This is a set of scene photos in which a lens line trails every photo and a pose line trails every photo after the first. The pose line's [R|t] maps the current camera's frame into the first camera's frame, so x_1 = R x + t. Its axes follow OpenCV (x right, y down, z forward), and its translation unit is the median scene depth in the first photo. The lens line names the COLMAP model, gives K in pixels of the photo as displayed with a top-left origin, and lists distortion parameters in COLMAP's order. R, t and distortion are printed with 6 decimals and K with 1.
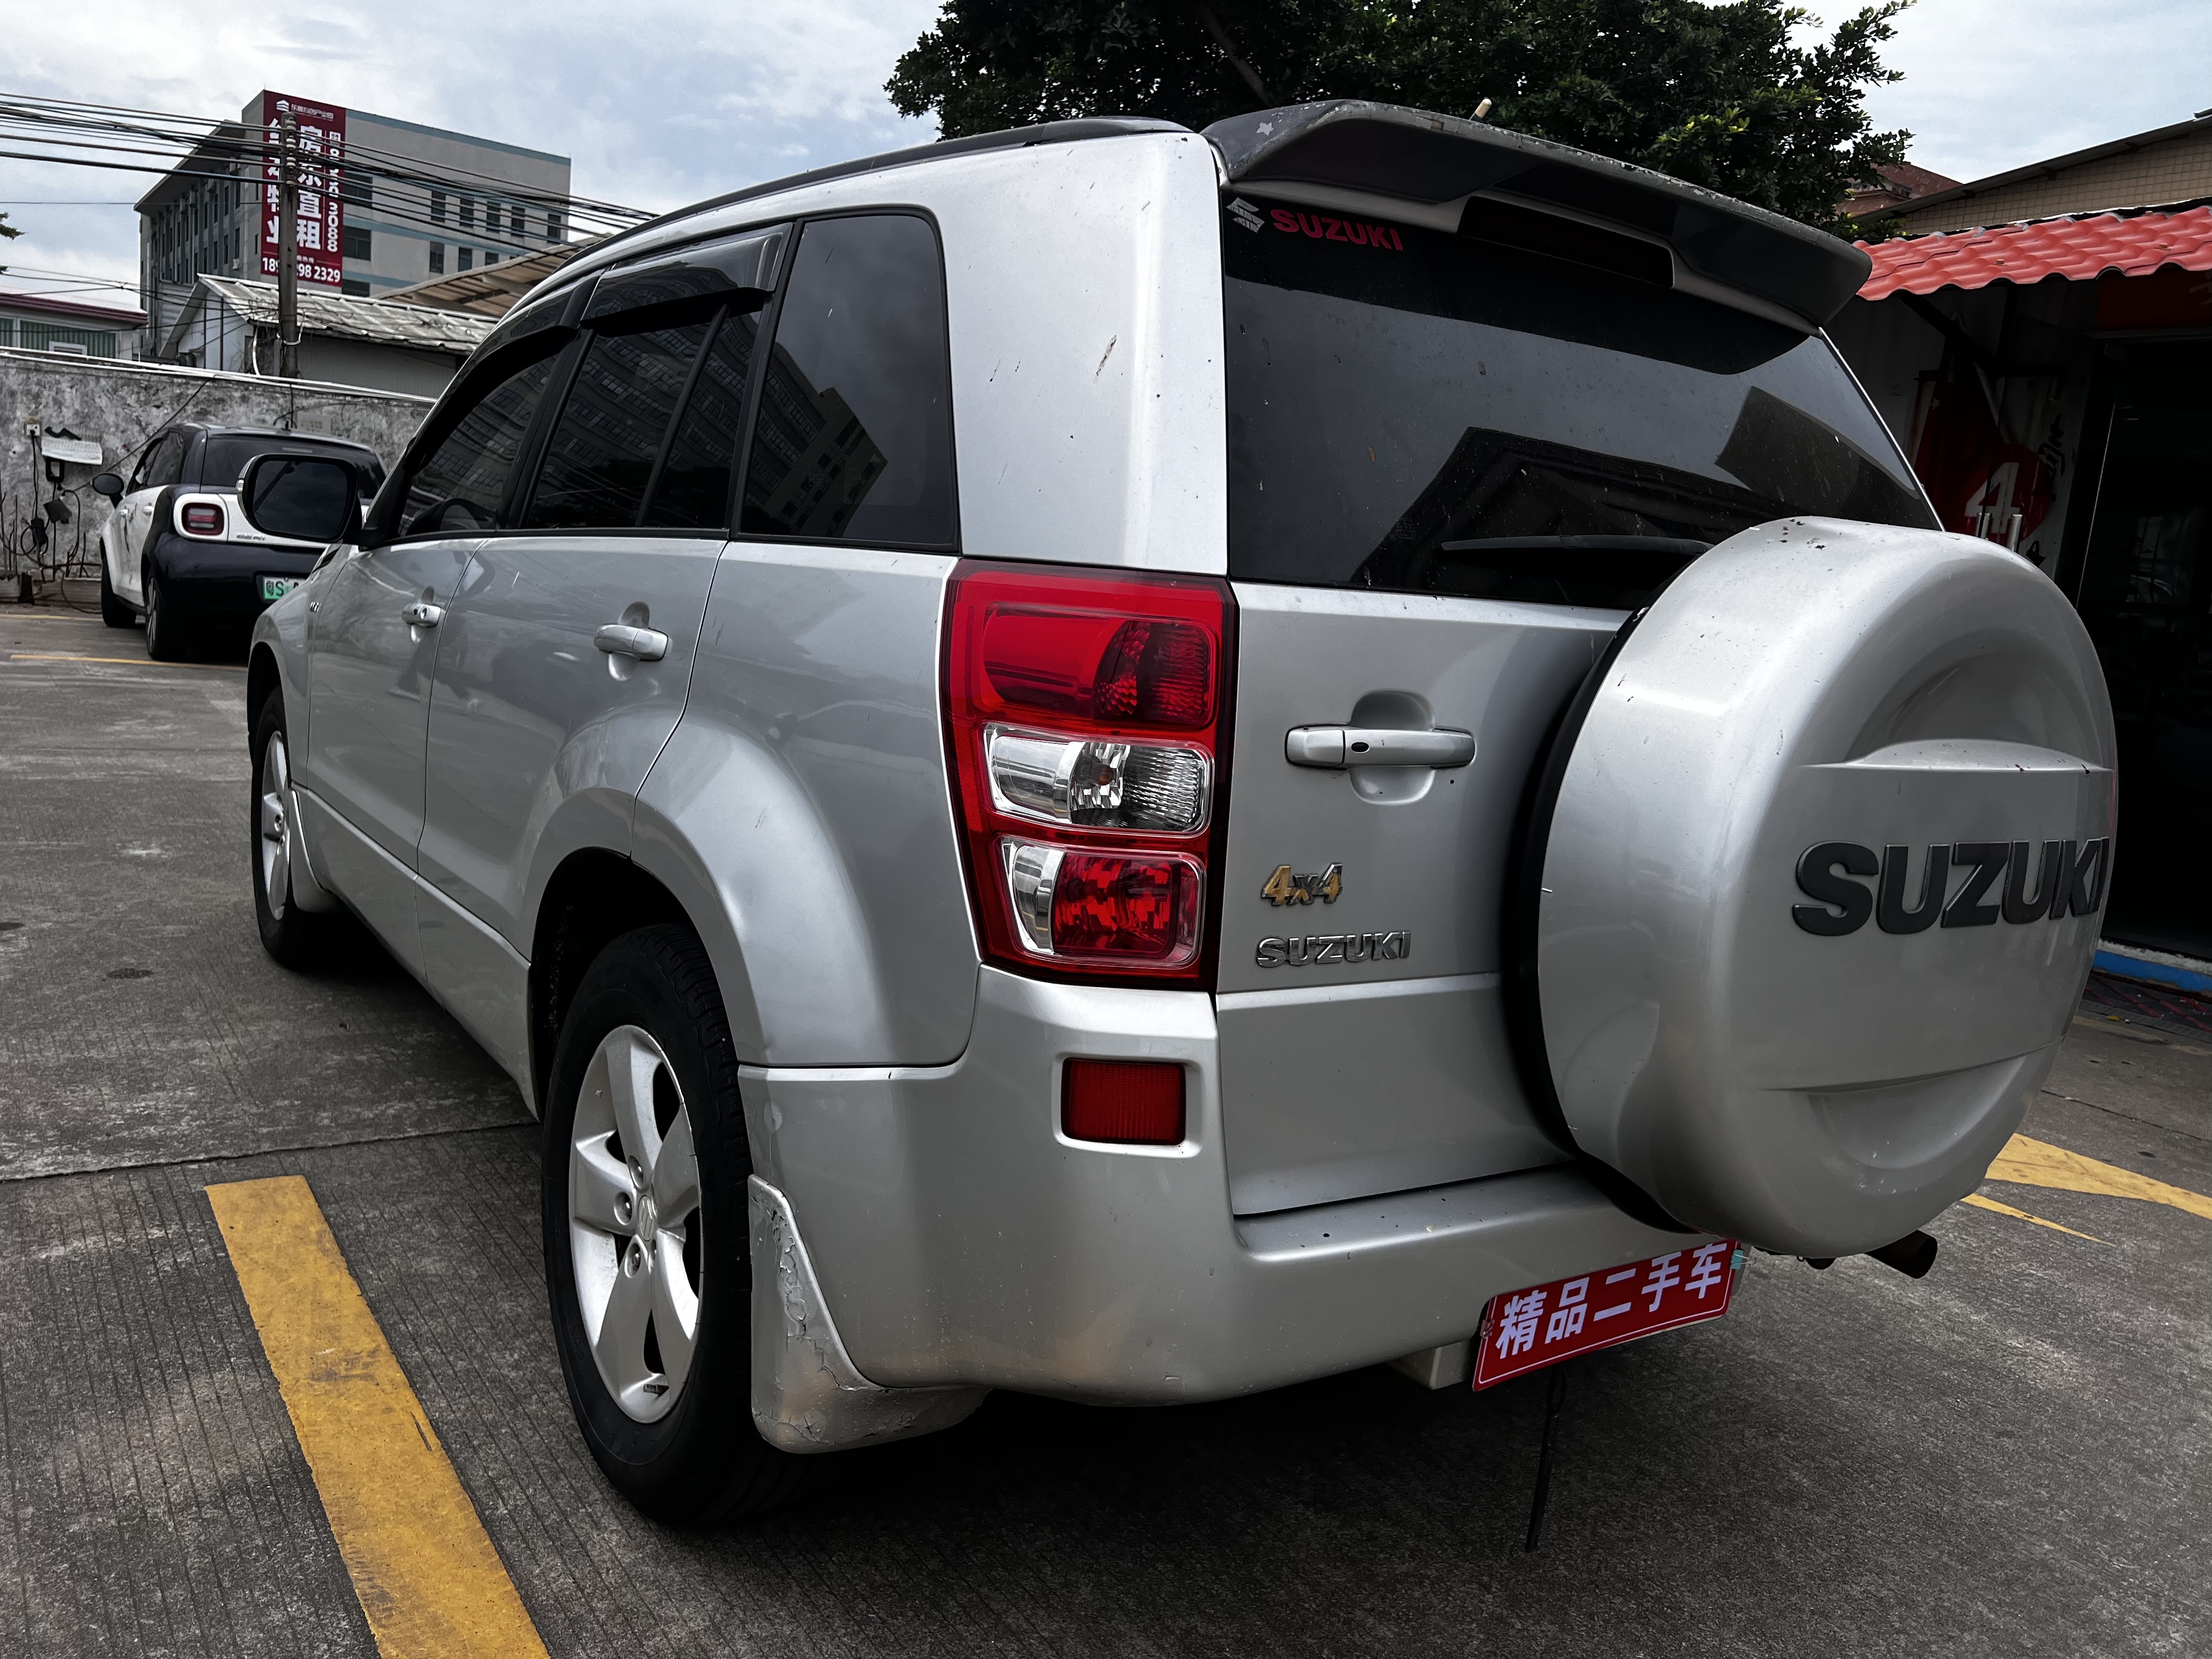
lens RADIAL K [[1649.2, 0, 1108.1], [0, 1649.2, 767.4], [0, 0, 1]] dist [0.067386, -0.081307]
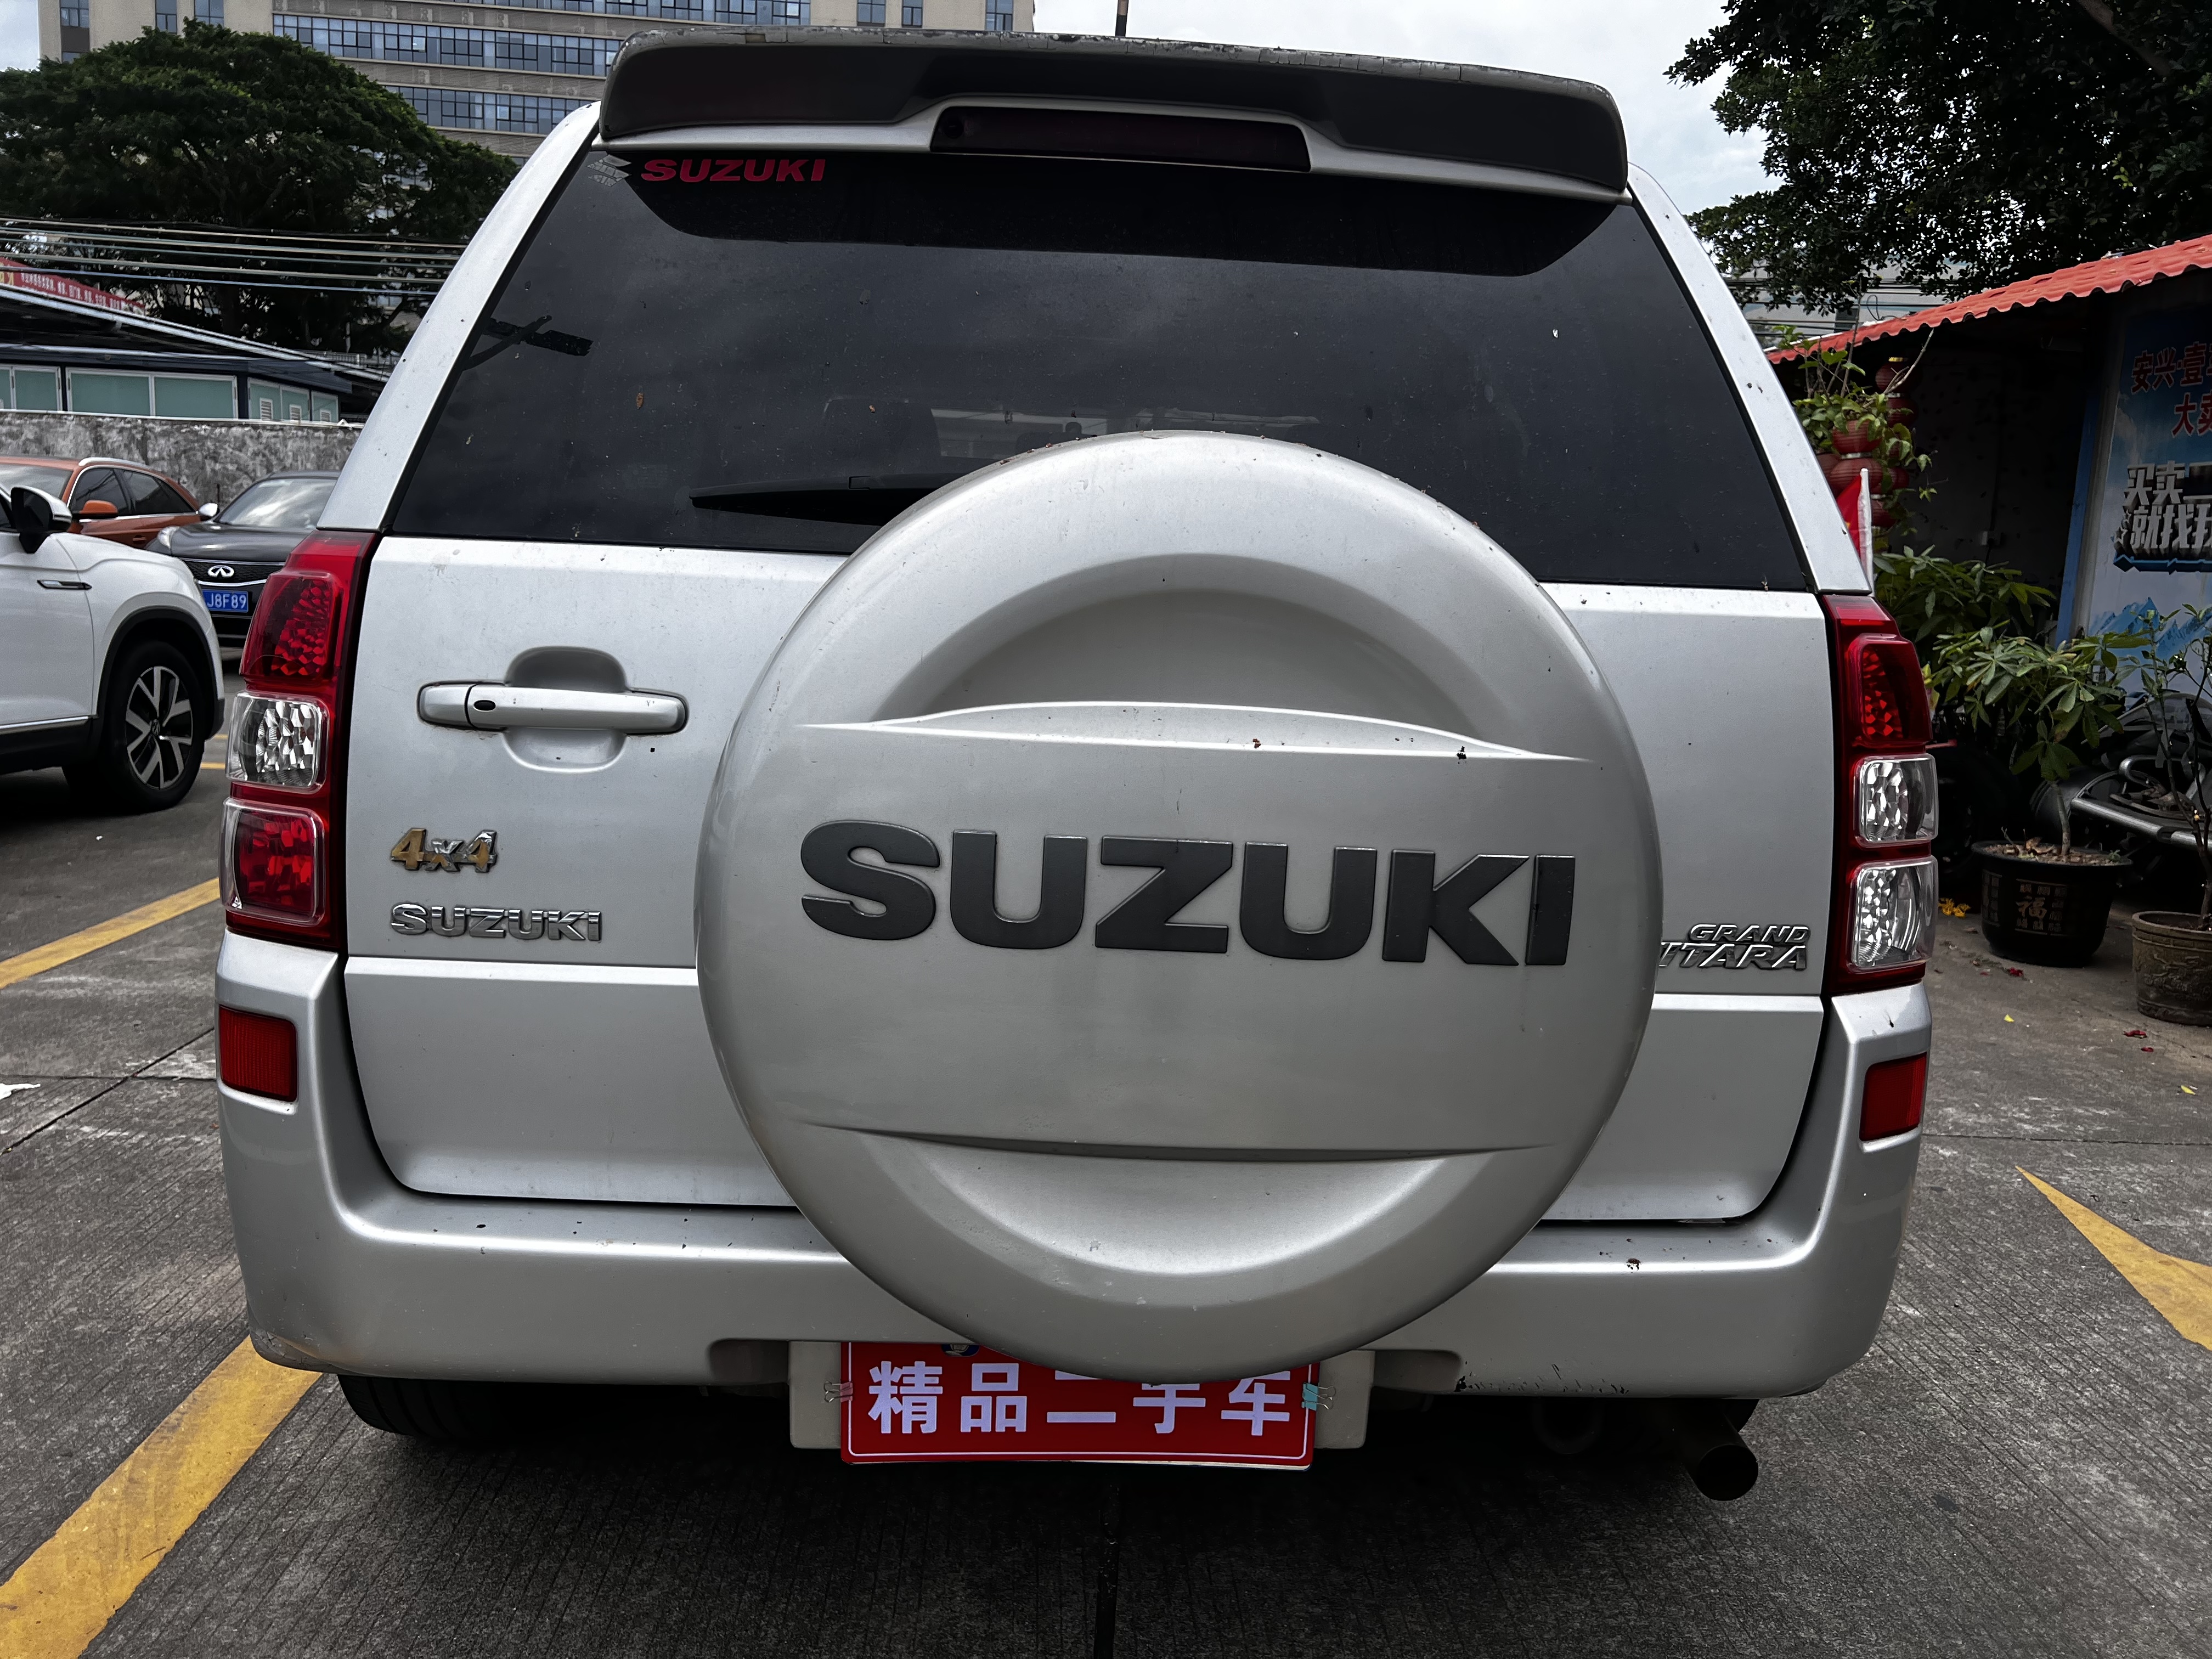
lens RADIAL K [[1649.2, 0, 1108.1], [0, 1649.2, 767.4], [0, 0, 1]] dist [0.067386, -0.081307]
pose [[0.850597, 0.014945, -0.525606, 0.781006], [-0.033634, 0.999095, -0.026023, 0.029162], [0.524741, 0.039813, 0.850330, 0.313881]]
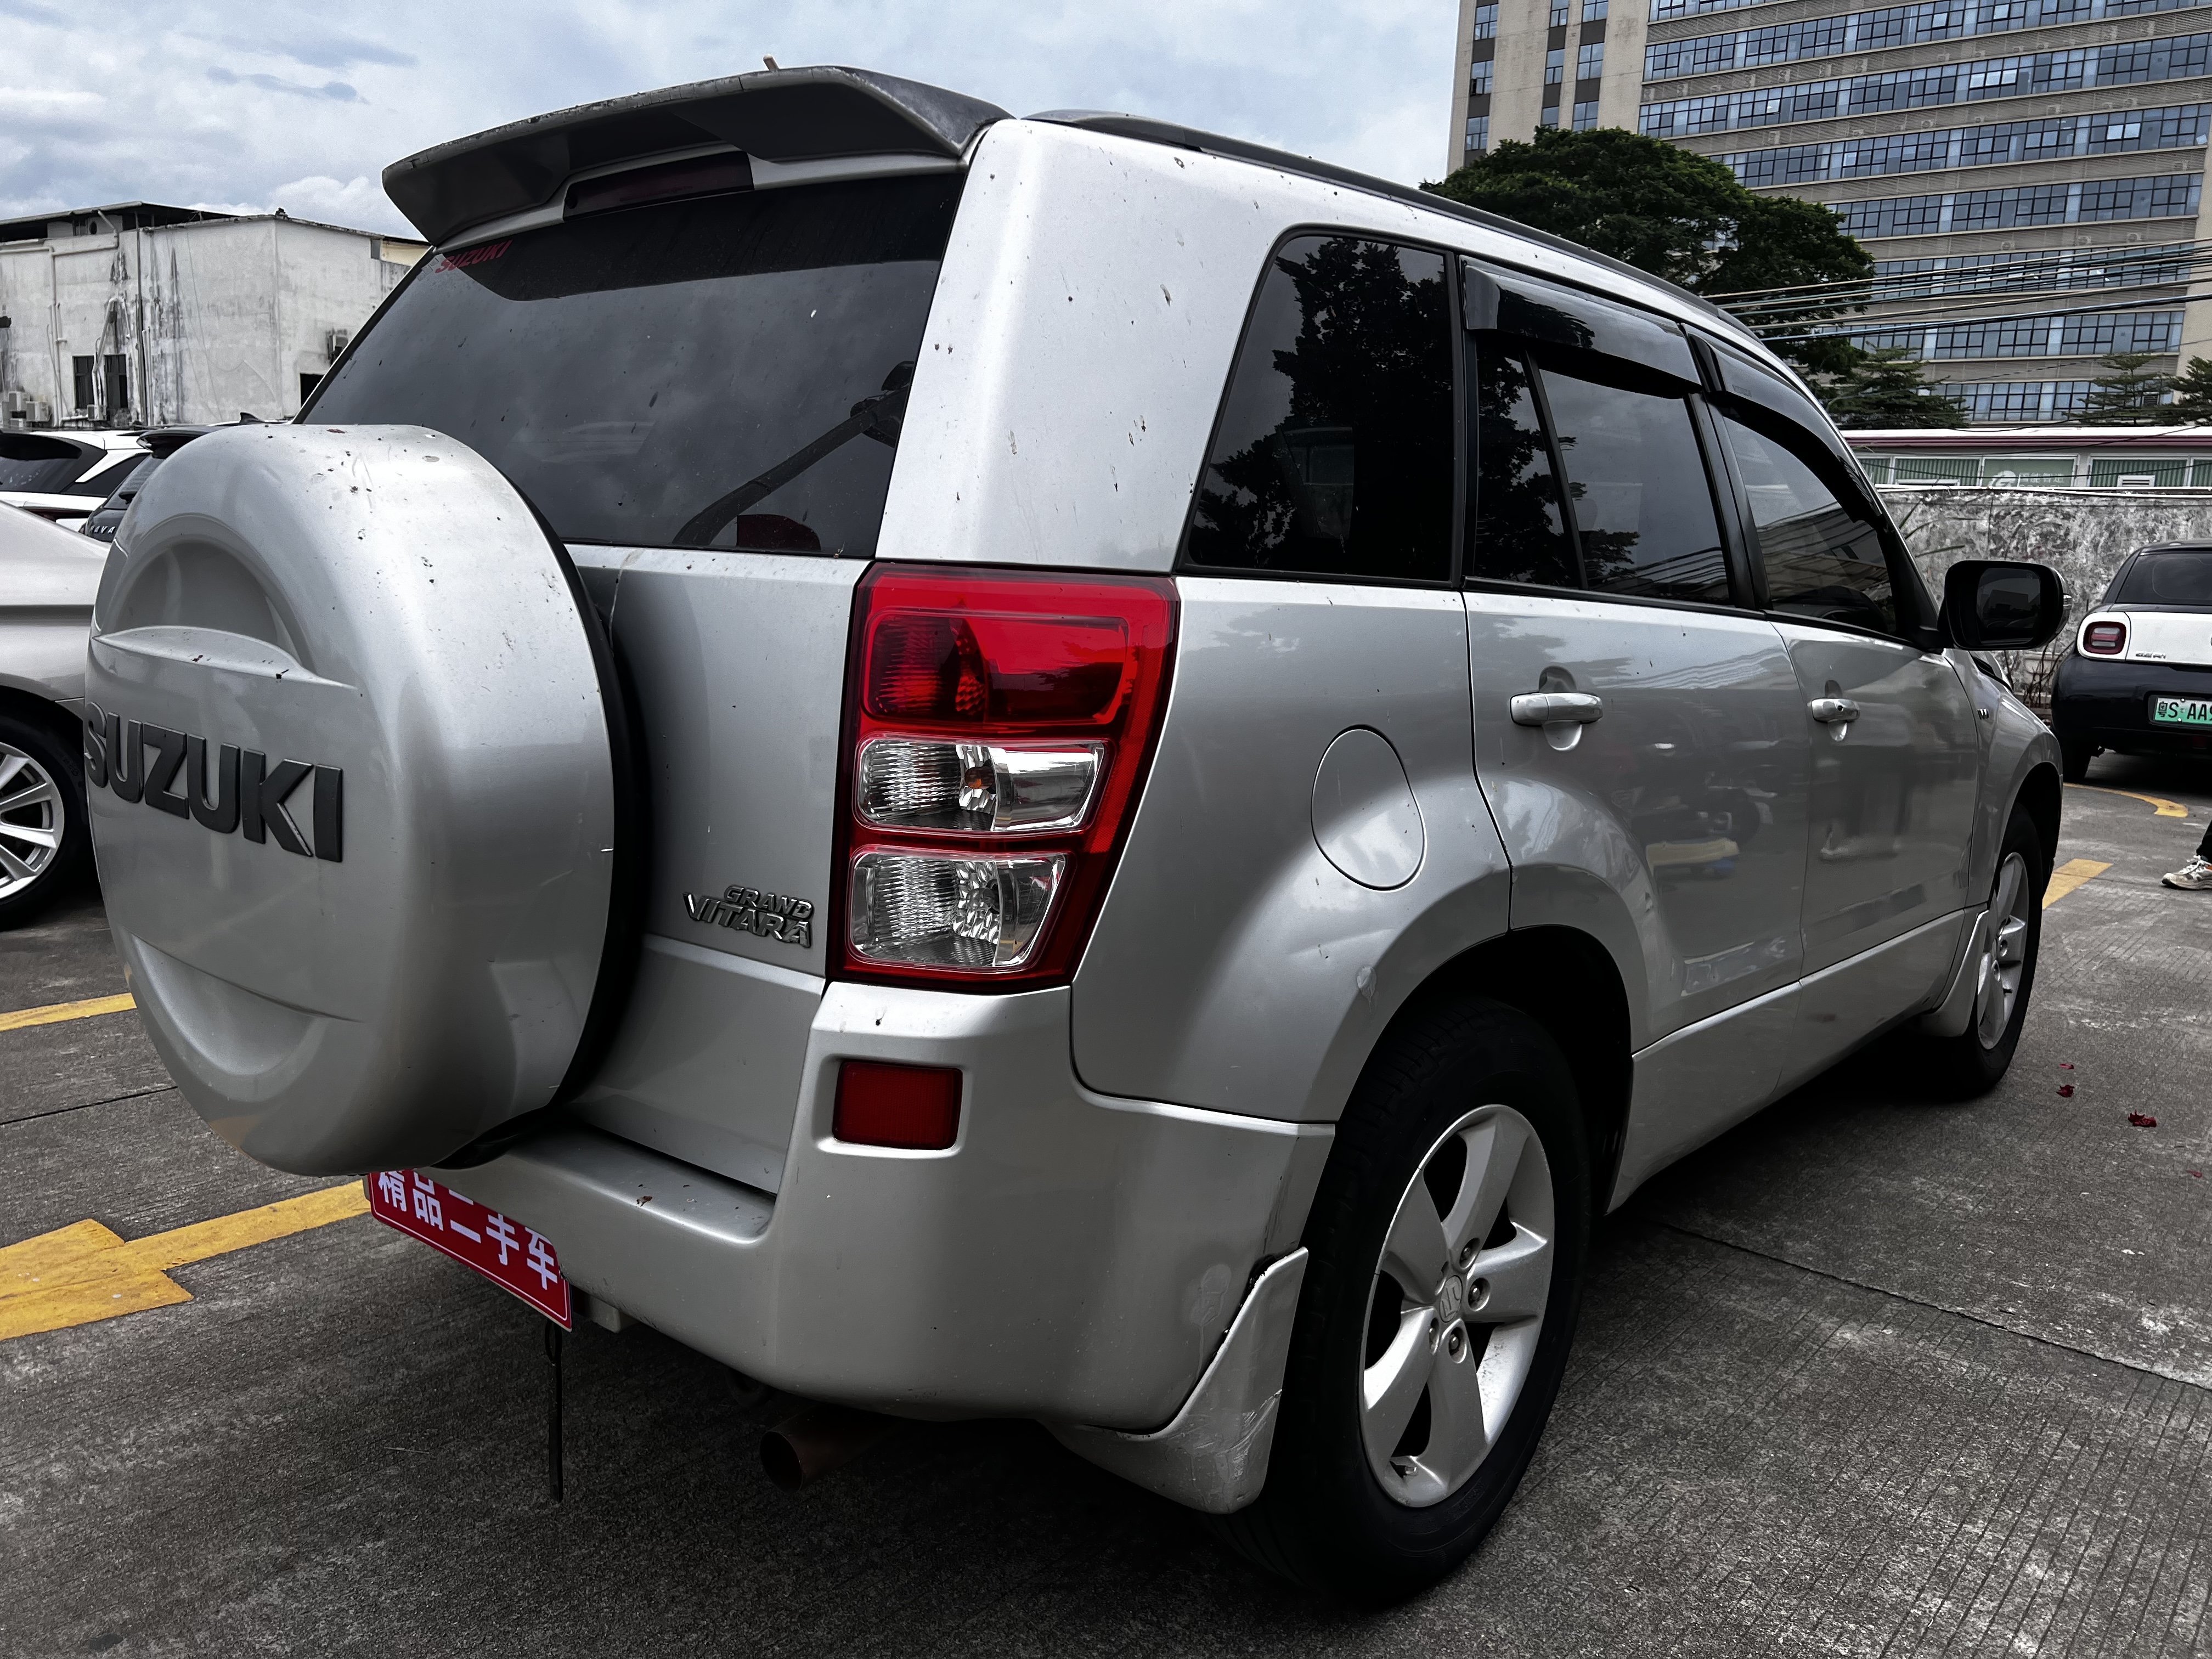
lens RADIAL K [[1649.2, 0, 1108.1], [0, 1649.2, 767.4], [0, 0, 1]] dist [0.067386, -0.081307]
pose [[0.266726, 0.046866, -0.962632, 1.446076], [-0.138197, 0.990355, 0.009924, -0.017811], [0.953813, 0.130386, 0.270630, 1.120551]]
